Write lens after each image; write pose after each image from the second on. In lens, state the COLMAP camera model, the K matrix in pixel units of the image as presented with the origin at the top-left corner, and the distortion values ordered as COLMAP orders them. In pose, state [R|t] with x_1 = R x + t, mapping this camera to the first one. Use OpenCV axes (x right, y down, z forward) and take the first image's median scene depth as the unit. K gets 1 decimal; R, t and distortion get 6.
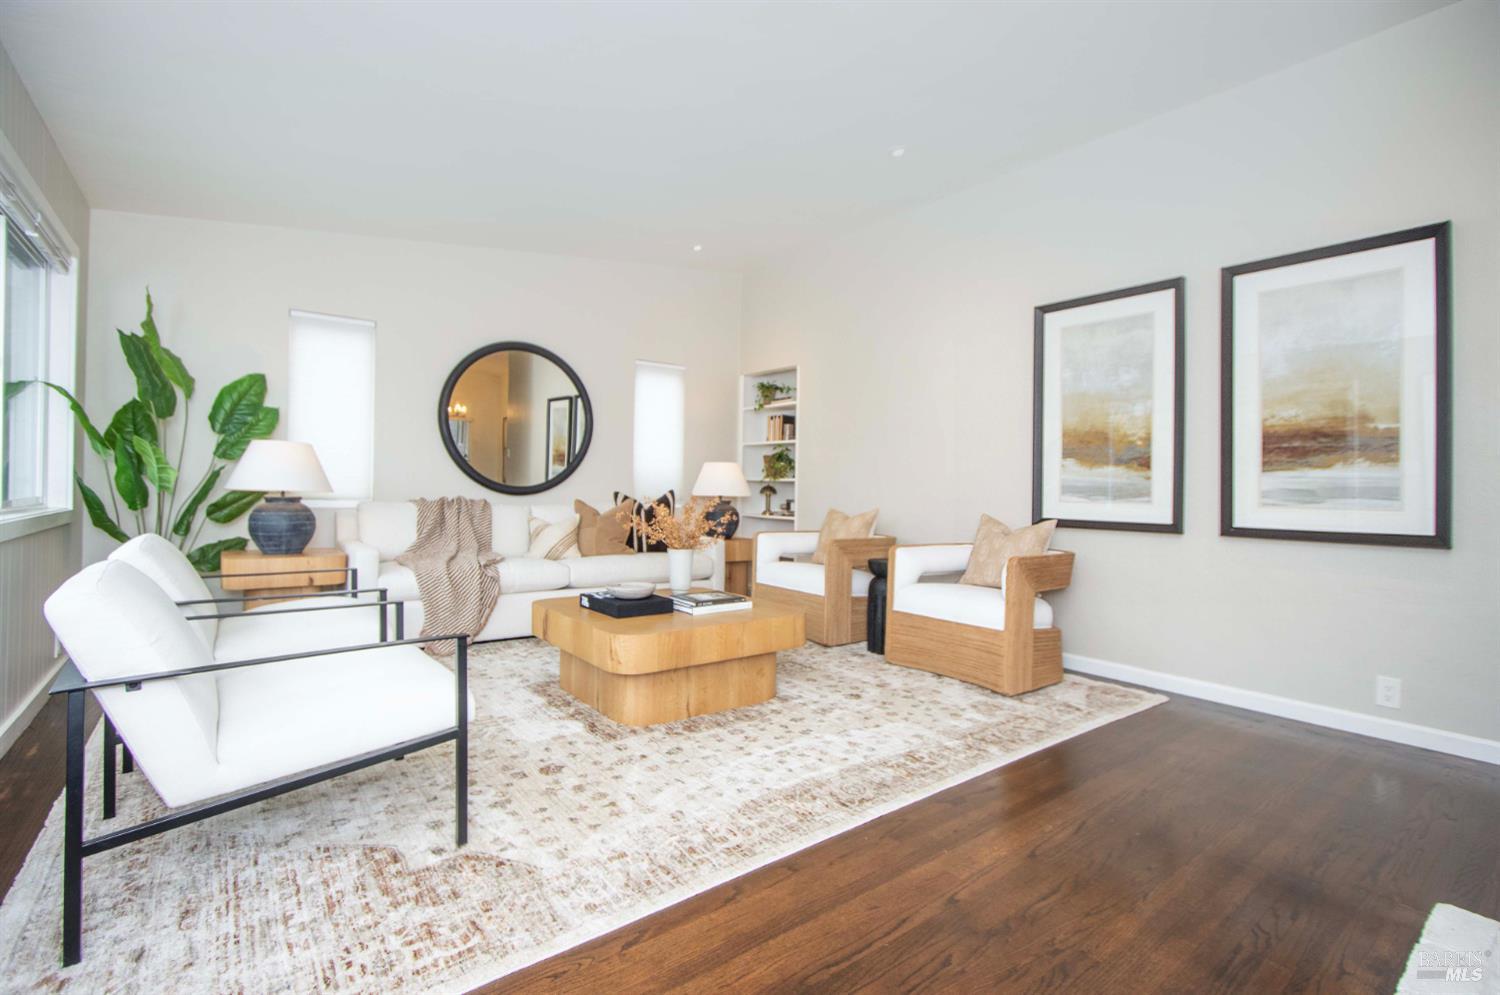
lens RADIAL K [[691.3, 0, 749.6], [0, 691.3, 478.8], [0, 0, 1]] dist [-0.017633, -0.000066]
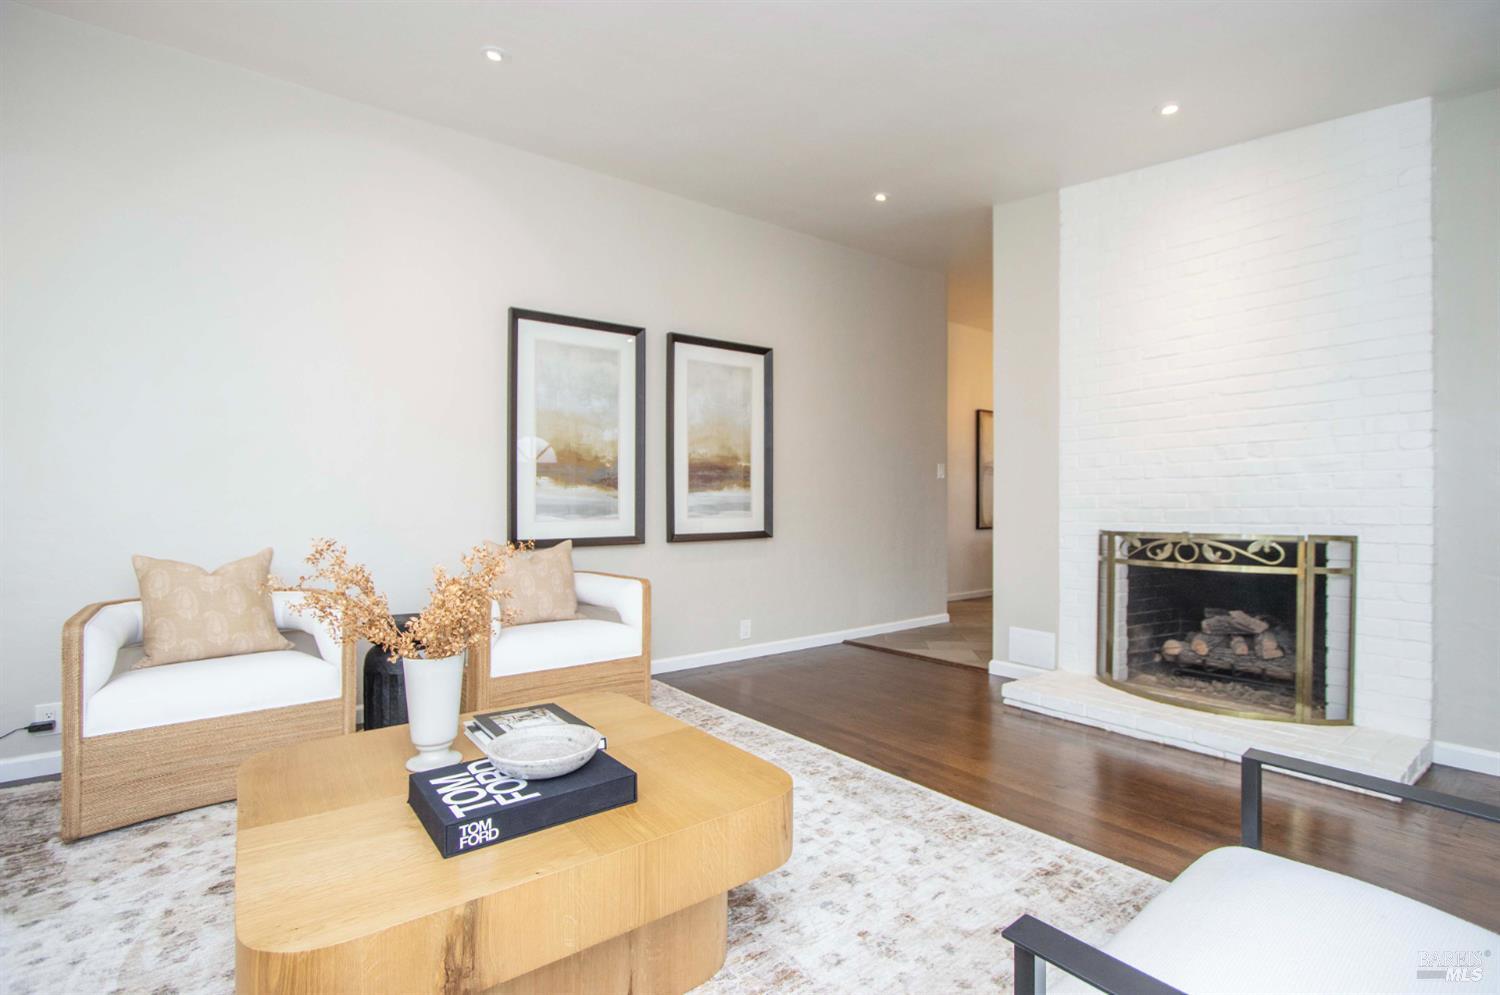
lens RADIAL K [[696.9, 0, 750.0], [0, 696.9, 497.5], [0, 0, 1]] dist [-0.002900, 0.000220]
pose [[0.018312, -0.007419, 0.999805, -0.610479], [-0.003108, 0.999967, 0.007477, -0.010265], [-0.999827, -0.003244, 0.018288, 0.826212]]
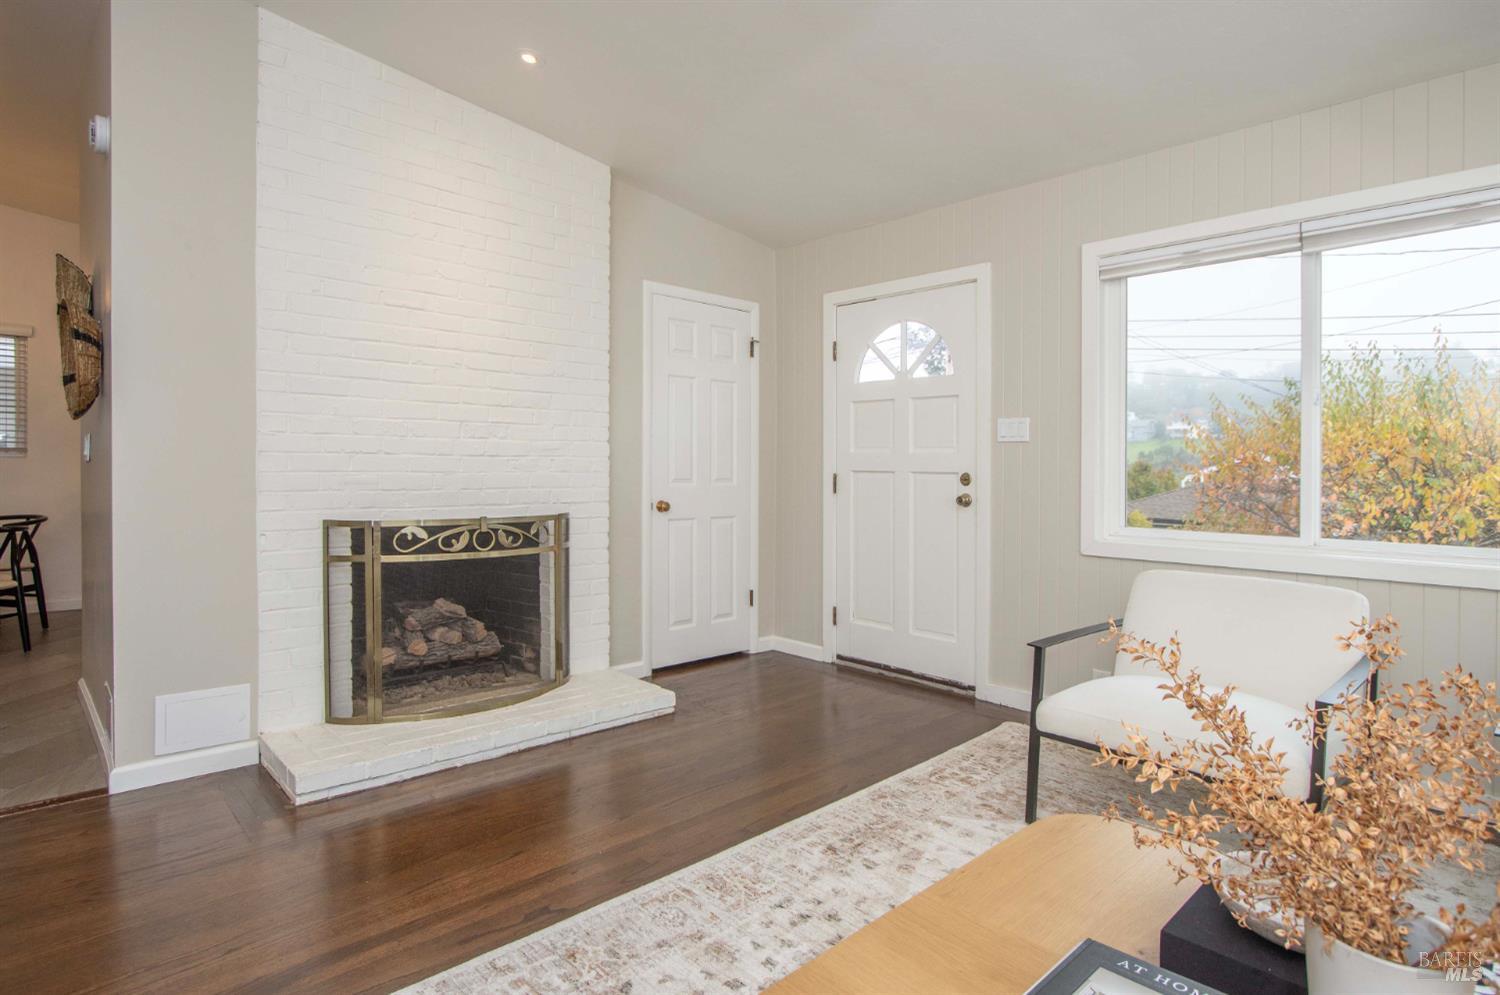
lens RADIAL K [[825.2, 0, 753.7], [0, 825.2, 472.1], [0, 0, 1]] dist [-0.000663, -0.000053]
pose [[-0.993429, -0.030786, -0.110228, 0.116802], [-0.030568, 0.999526, -0.003670, -0.020573], [0.110289, -0.000276, -0.993900, 1.293224]]
